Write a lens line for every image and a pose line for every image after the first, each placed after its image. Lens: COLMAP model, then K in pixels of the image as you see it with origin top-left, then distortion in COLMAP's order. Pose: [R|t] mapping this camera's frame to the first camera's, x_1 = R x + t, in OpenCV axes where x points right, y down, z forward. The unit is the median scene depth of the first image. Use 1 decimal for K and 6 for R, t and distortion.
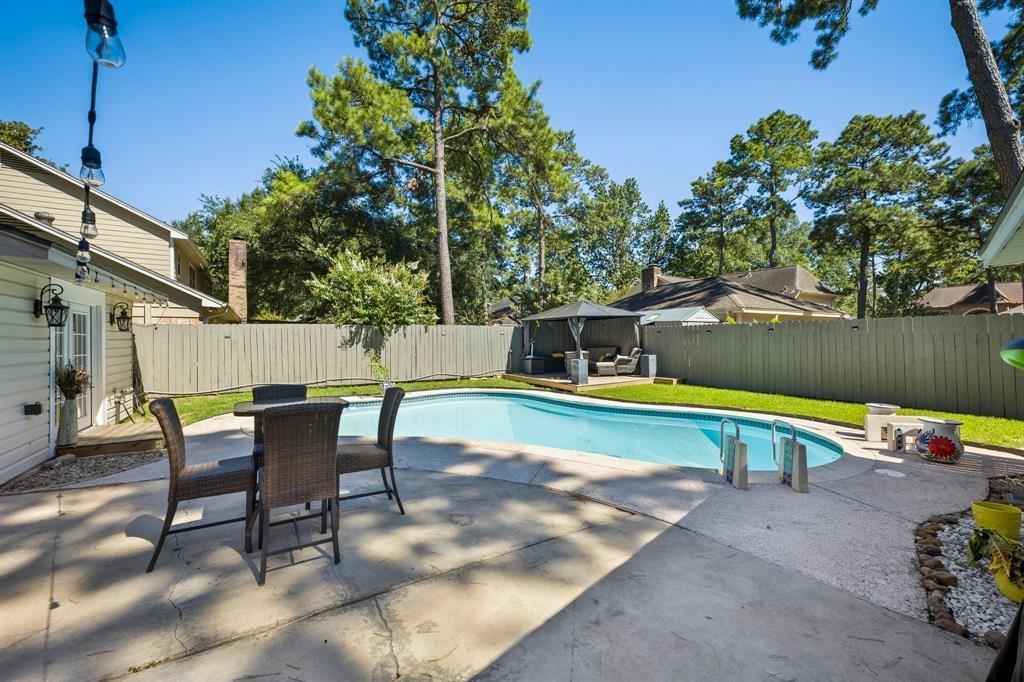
lens RADIAL K [[416.5, 0, 509.8], [0, 416.5, 344.1], [0, 0, 1]] dist [0.002443, 0.000078]
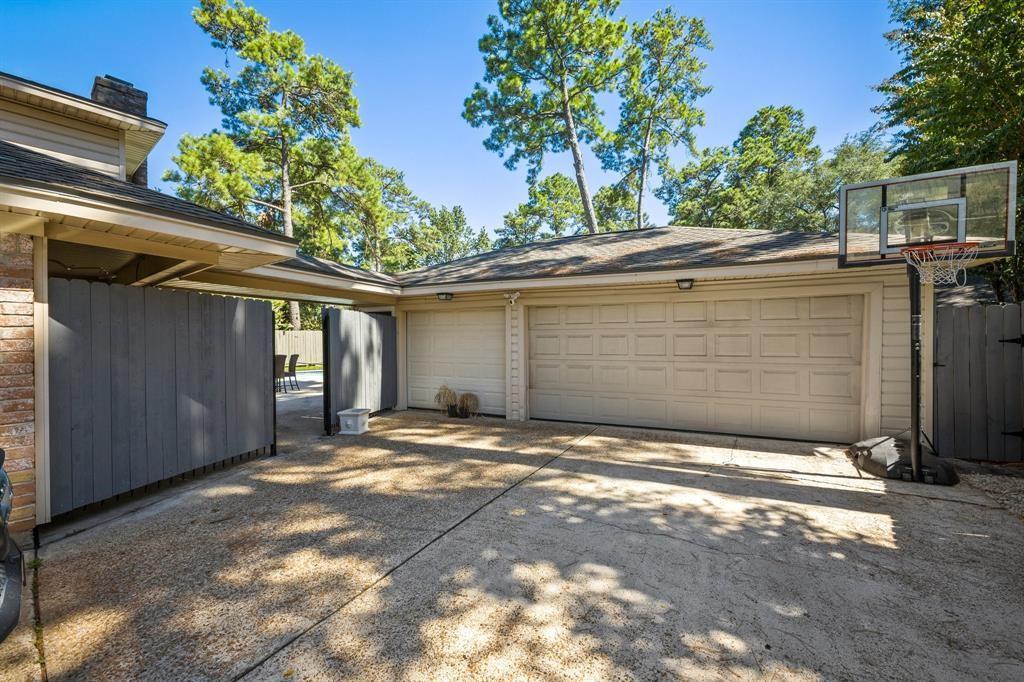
lens RADIAL K [[416.5, 0, 509.8], [0, 416.5, 344.1], [0, 0, 1]] dist [0.002443, 0.000078]
pose [[0.939425, -0.008123, 0.342657, 0.026271], [0.007832, 0.999967, 0.002231, 0.002586], [-0.342664, 0.000588, 0.939458, -0.343290]]
